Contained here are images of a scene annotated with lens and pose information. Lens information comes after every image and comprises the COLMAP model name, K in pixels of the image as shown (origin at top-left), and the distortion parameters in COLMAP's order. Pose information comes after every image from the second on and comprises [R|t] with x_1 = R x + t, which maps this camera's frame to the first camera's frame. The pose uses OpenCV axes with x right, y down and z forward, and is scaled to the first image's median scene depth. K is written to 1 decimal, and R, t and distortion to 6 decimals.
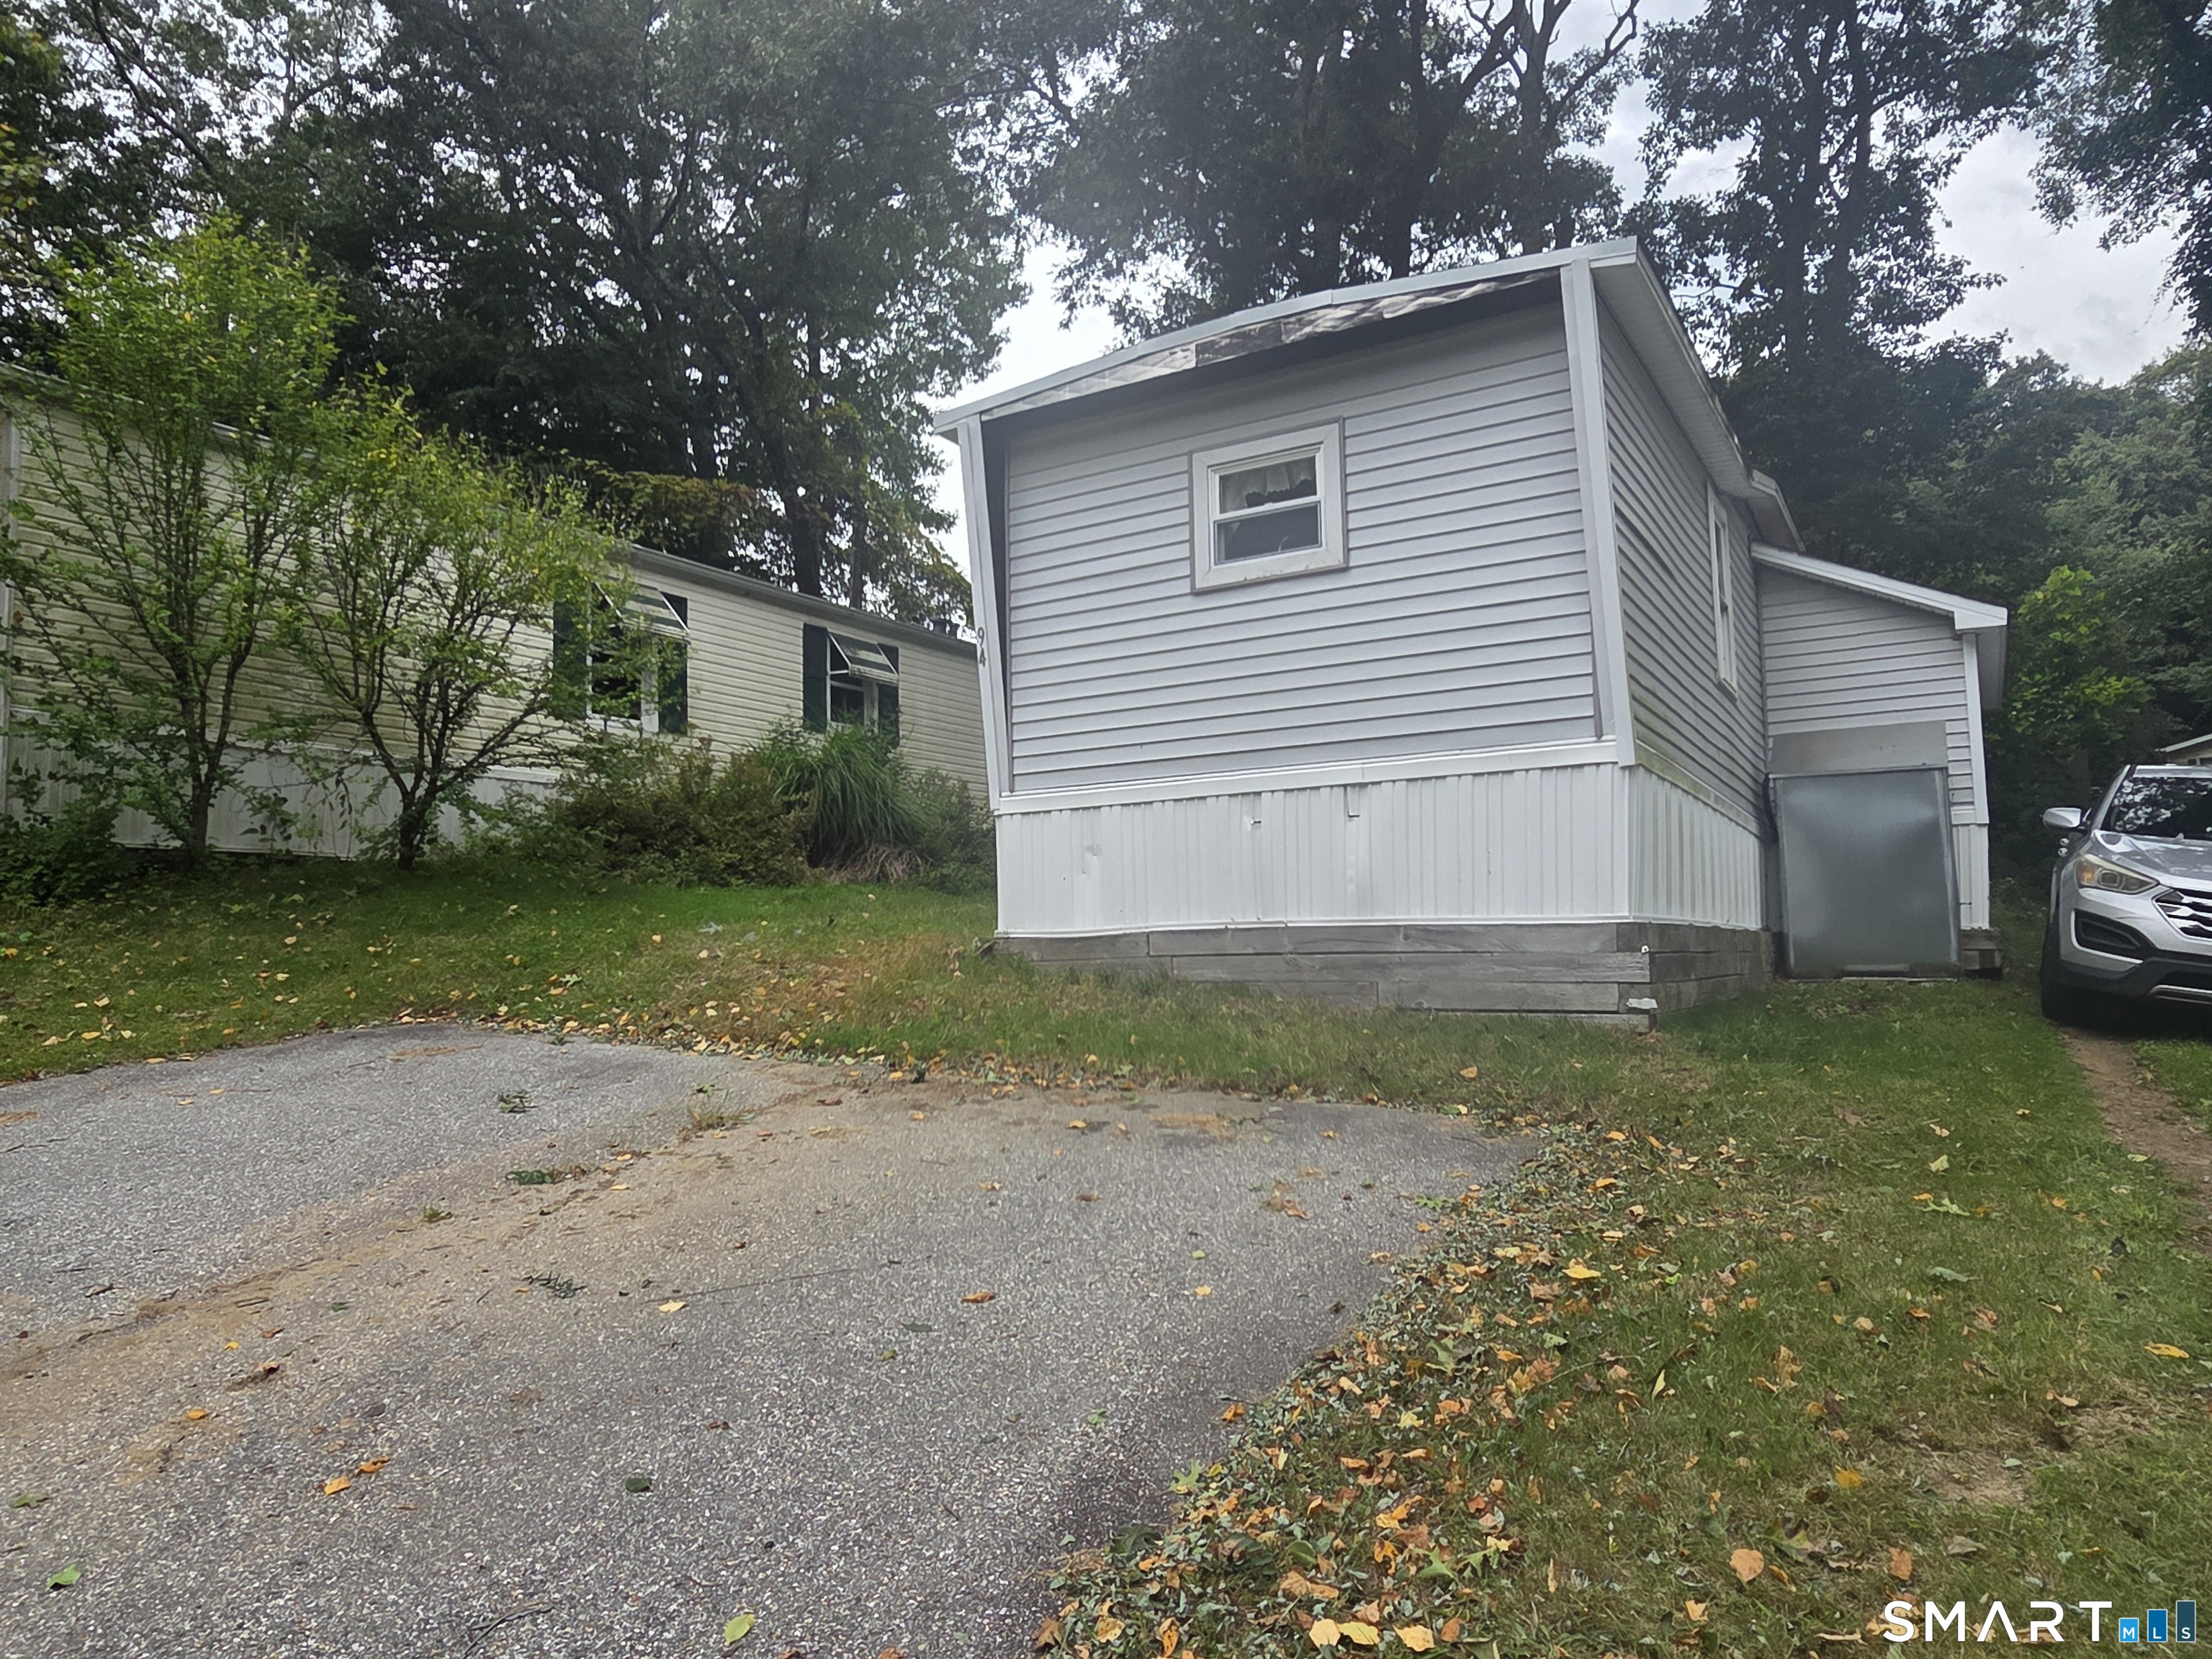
lens RADIAL K [[1469.6, 0, 1104.0], [0, 1469.6, 826.2], [0, 0, 1]] dist [-0.001966, 0.002494]
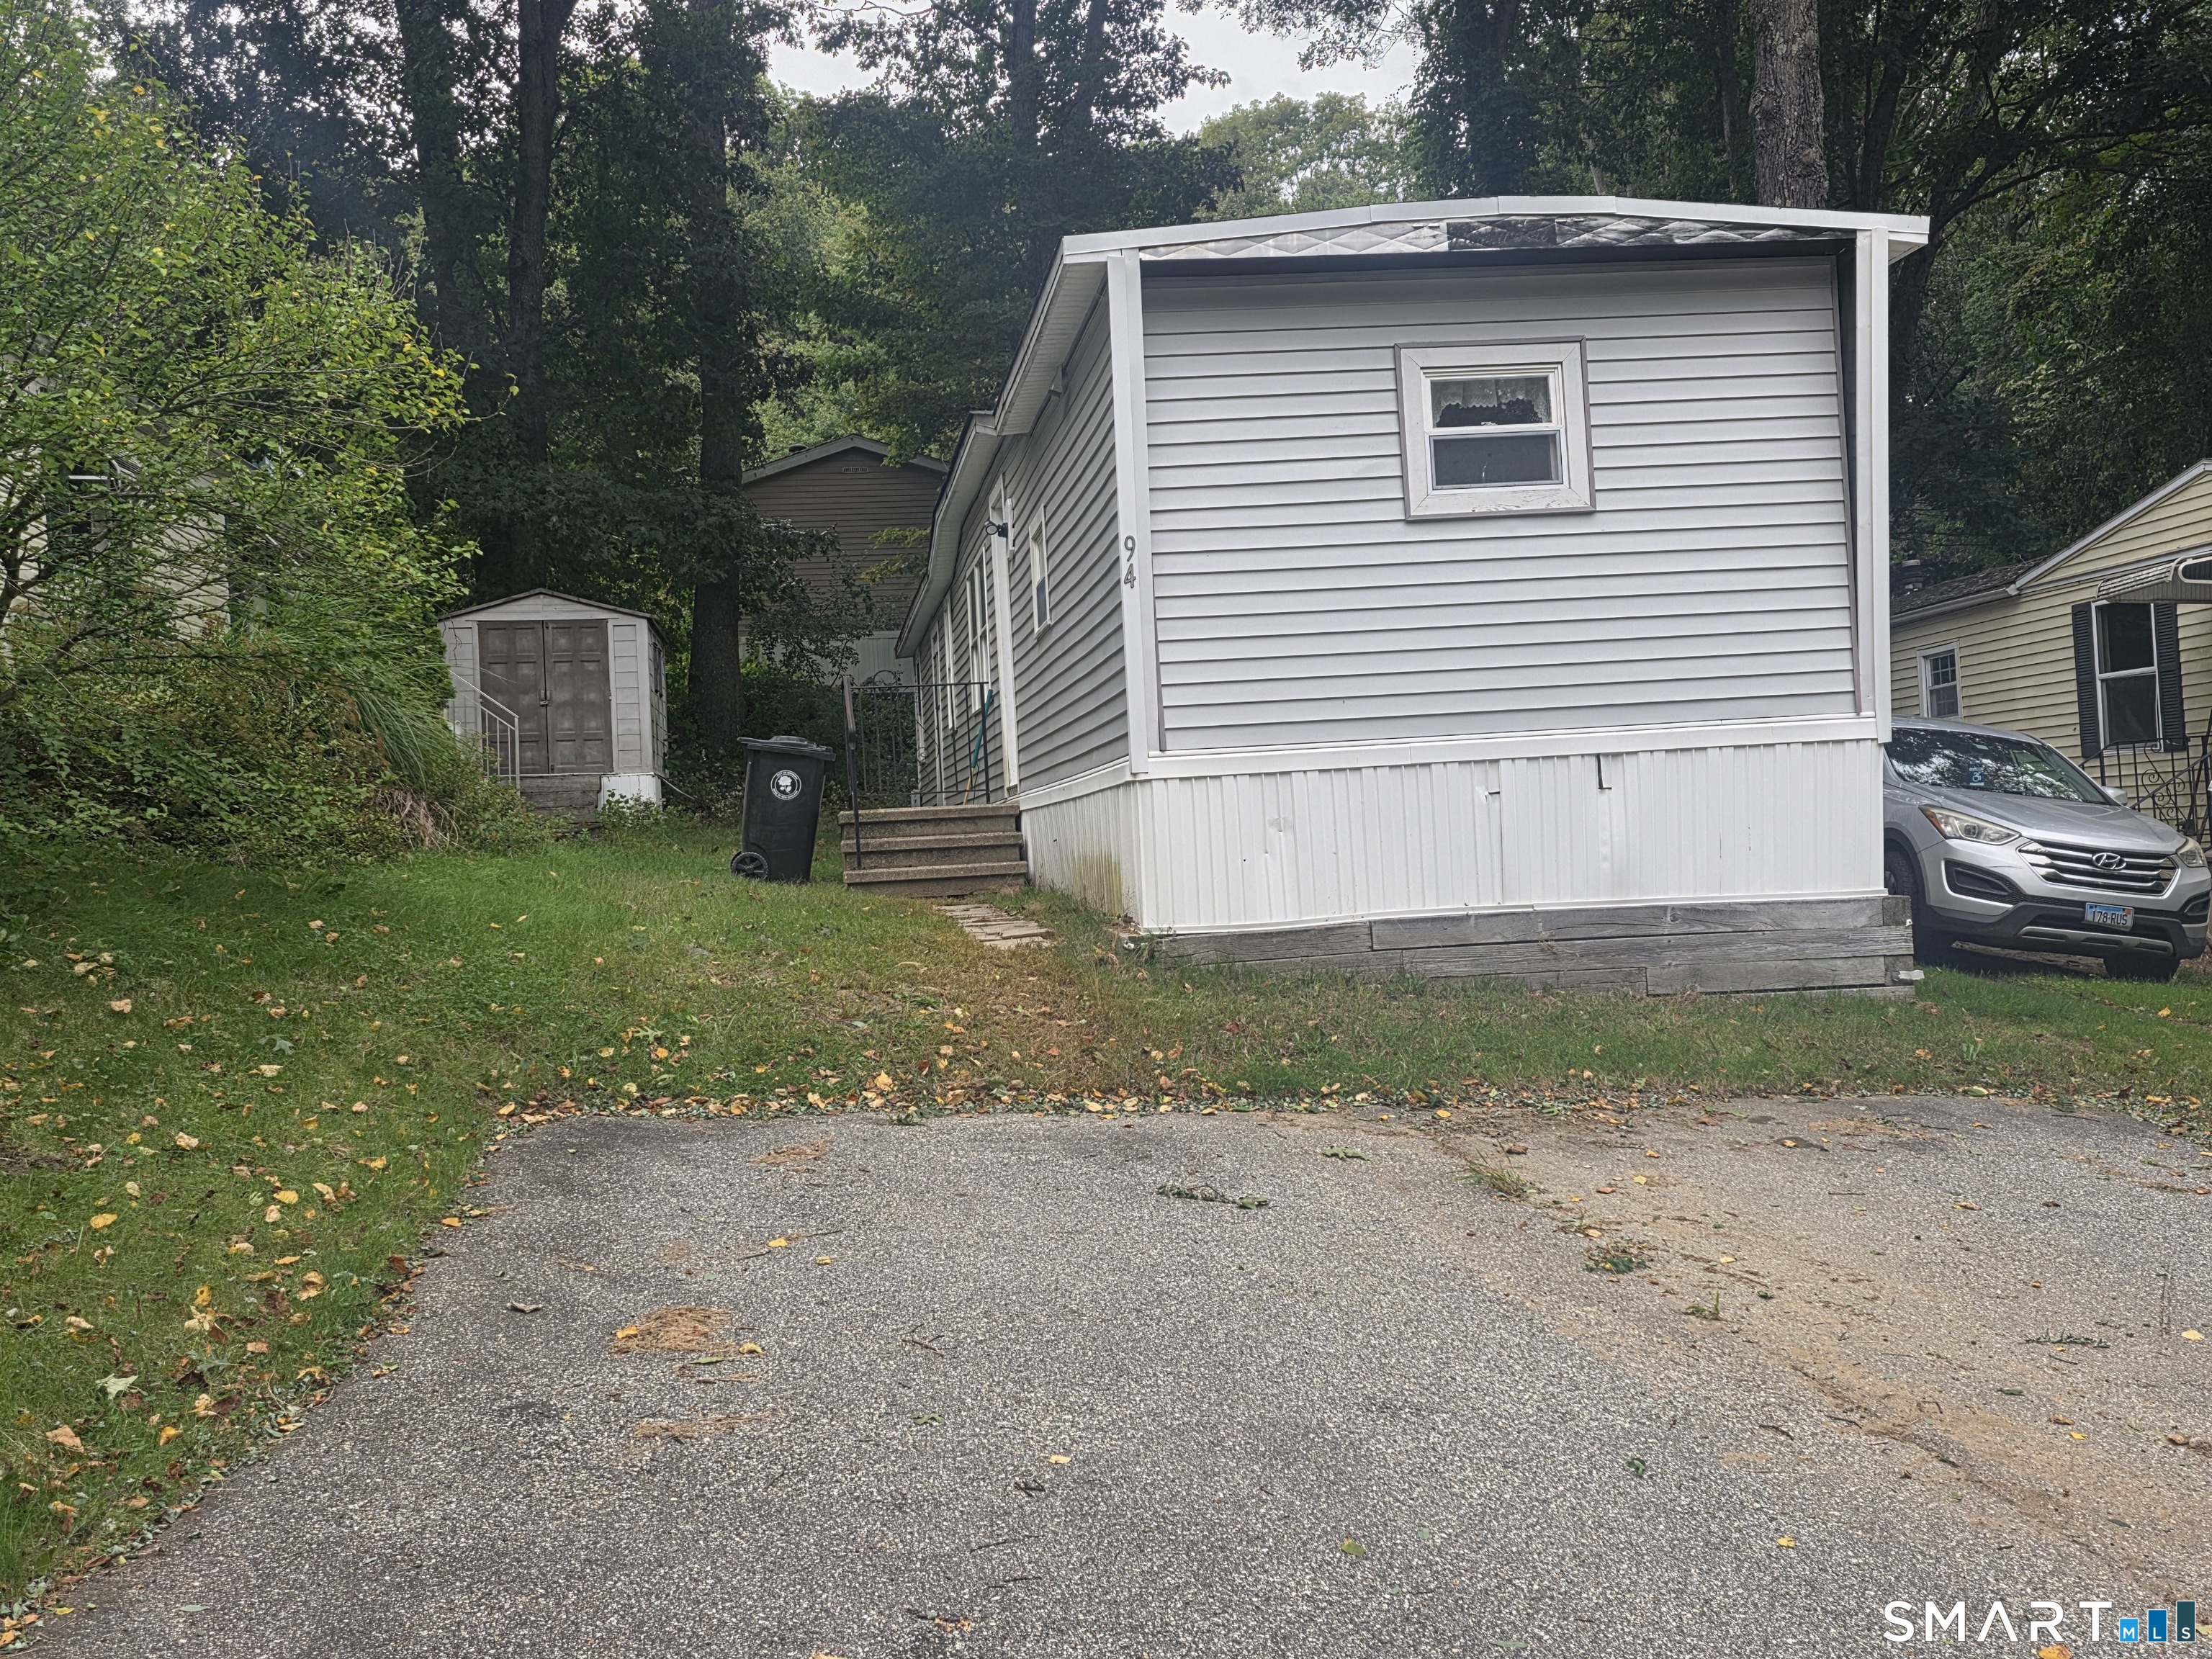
lens RADIAL K [[2155.7, 0, 1101.8], [0, 2155.7, 829.1], [0, 0, 1]] dist [0.106687, 0.000000]
pose [[0.780496, -0.024502, 0.624681, -0.897758], [-0.017484, 0.997985, 0.060990, -0.057041], [-0.624917, -0.058524, 0.778495, 0.137886]]
